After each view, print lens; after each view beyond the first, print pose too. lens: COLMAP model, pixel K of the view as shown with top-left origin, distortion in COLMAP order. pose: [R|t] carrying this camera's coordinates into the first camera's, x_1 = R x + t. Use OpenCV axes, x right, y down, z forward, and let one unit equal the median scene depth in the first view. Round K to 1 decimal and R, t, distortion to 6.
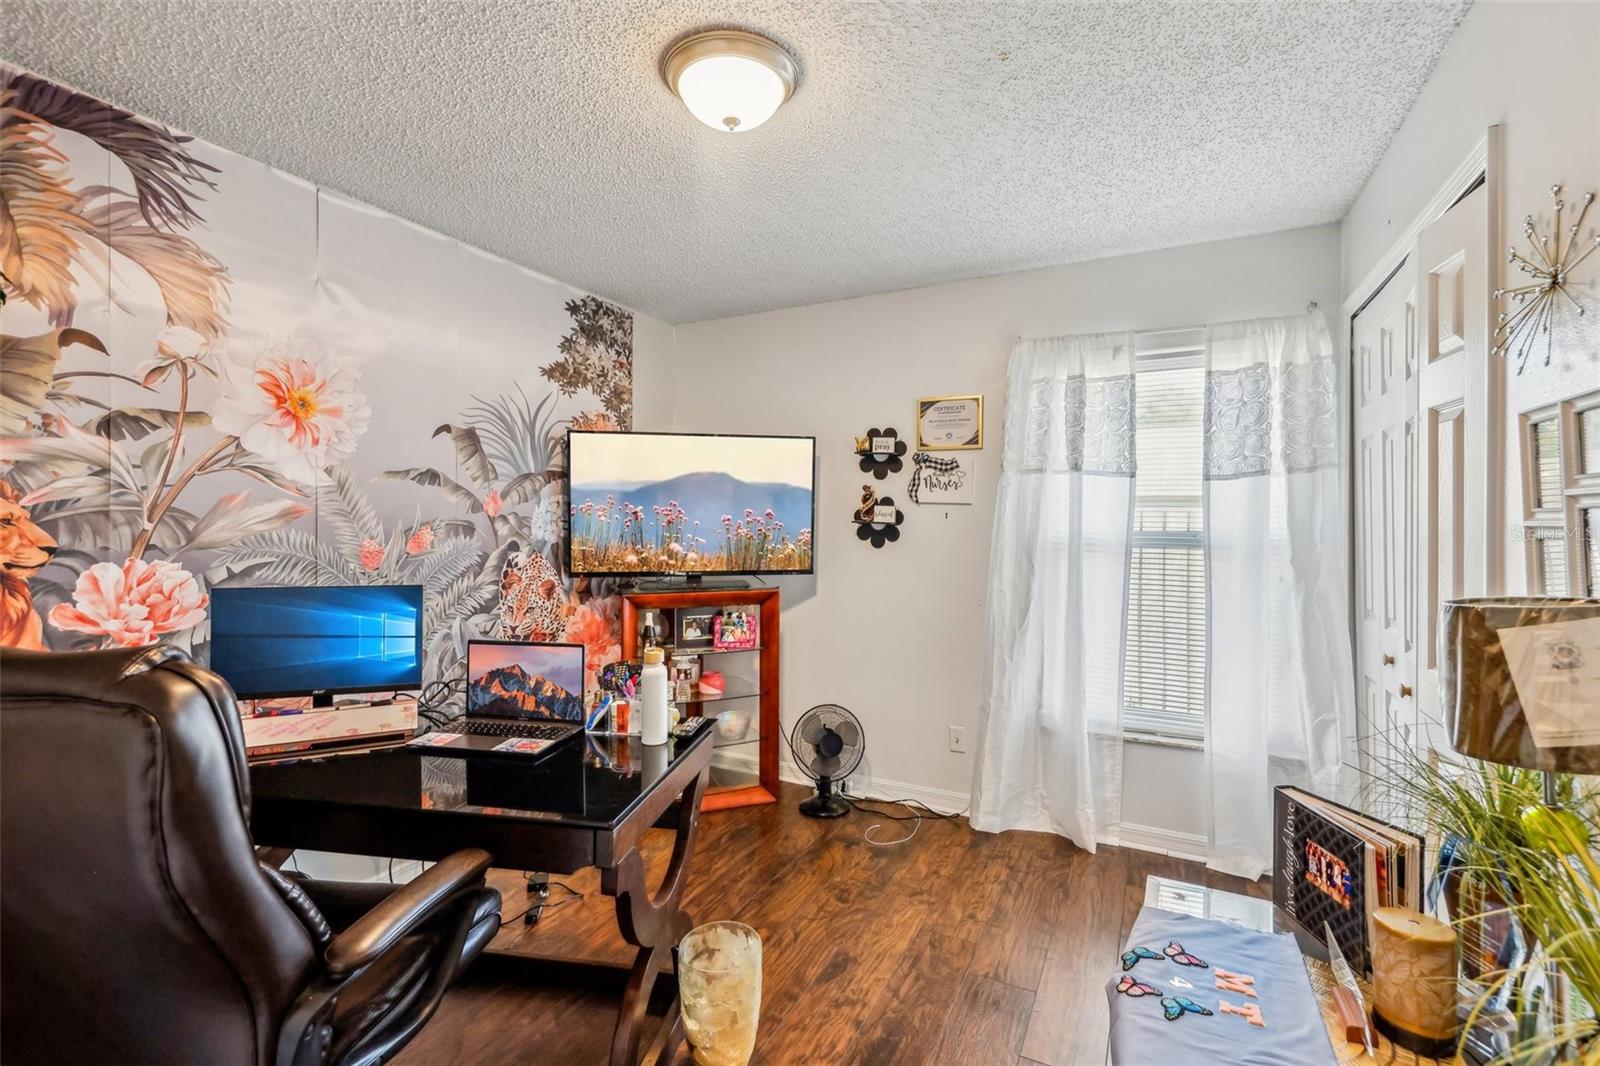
lens RADIAL K [[734.3, 0, 809.8], [0, 734.3, 519.3], [0, 0, 1]] dist [0.003078, -0.000632]
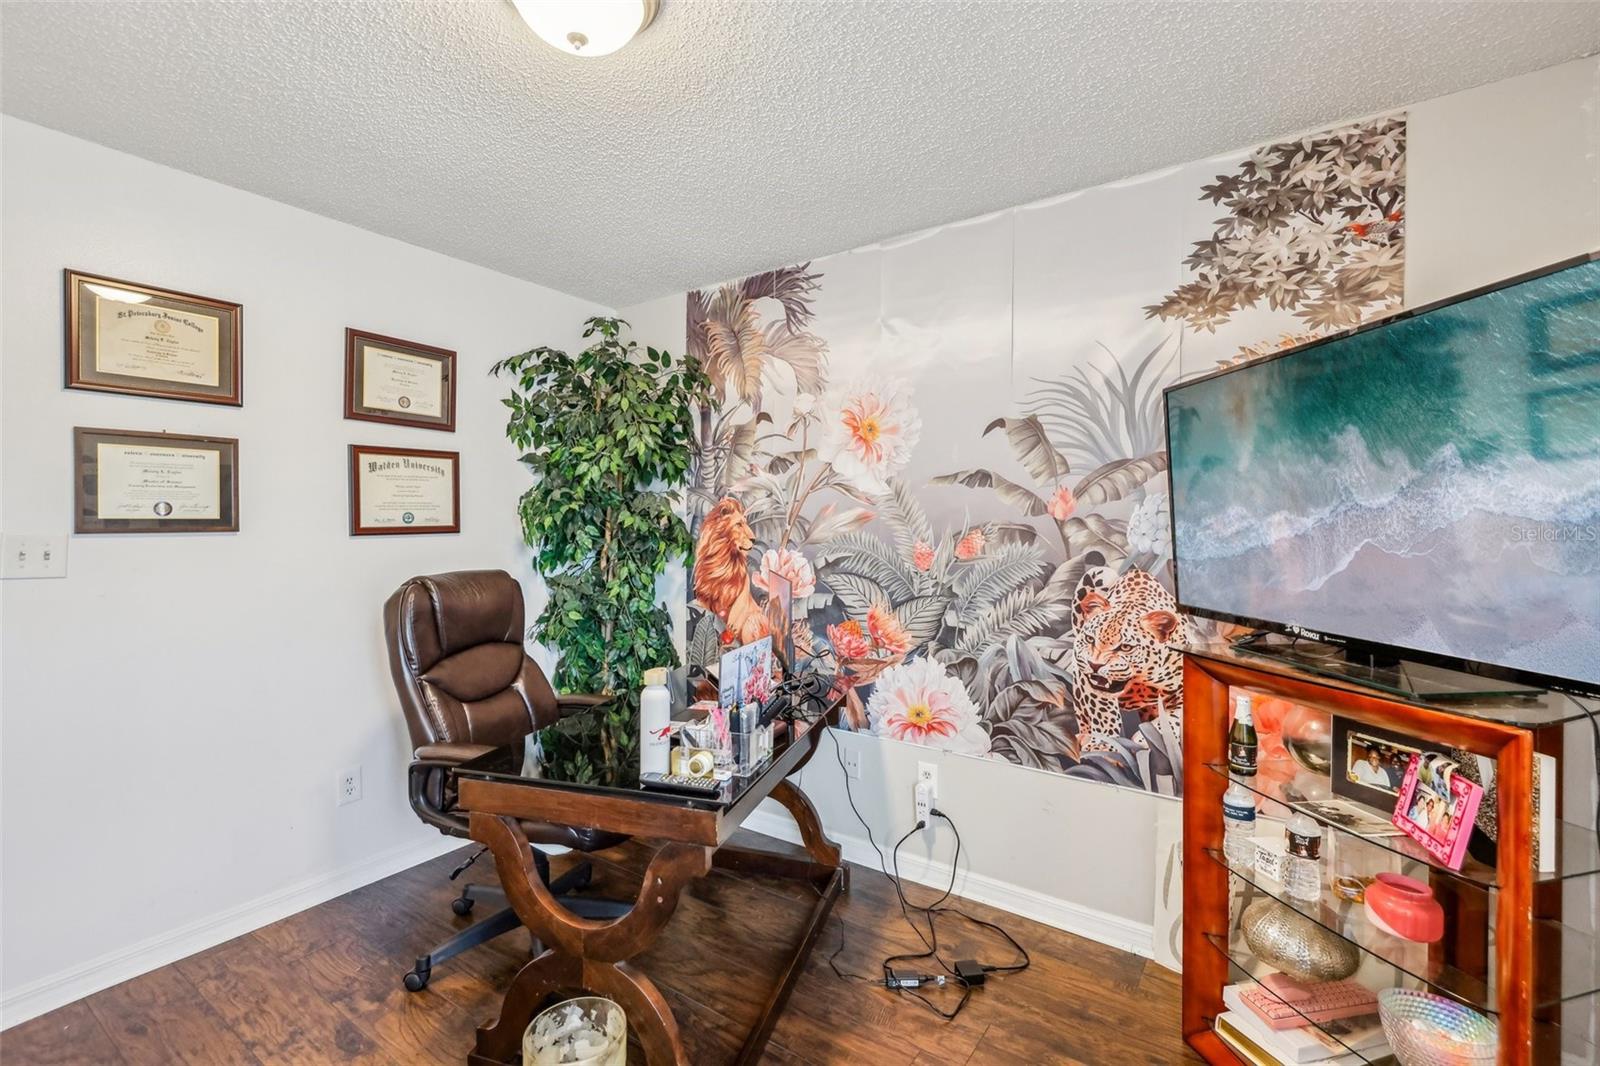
lens RADIAL K [[734.3, 0, 809.8], [0, 734.3, 519.3], [0, 0, 1]] dist [0.003078, -0.000632]
pose [[-0.174480, -0.001527, -0.984660, 0.448071], [0.002875, 0.999994, -0.002061, -0.003608], [0.984657, -0.003190, -0.174474, 0.945476]]
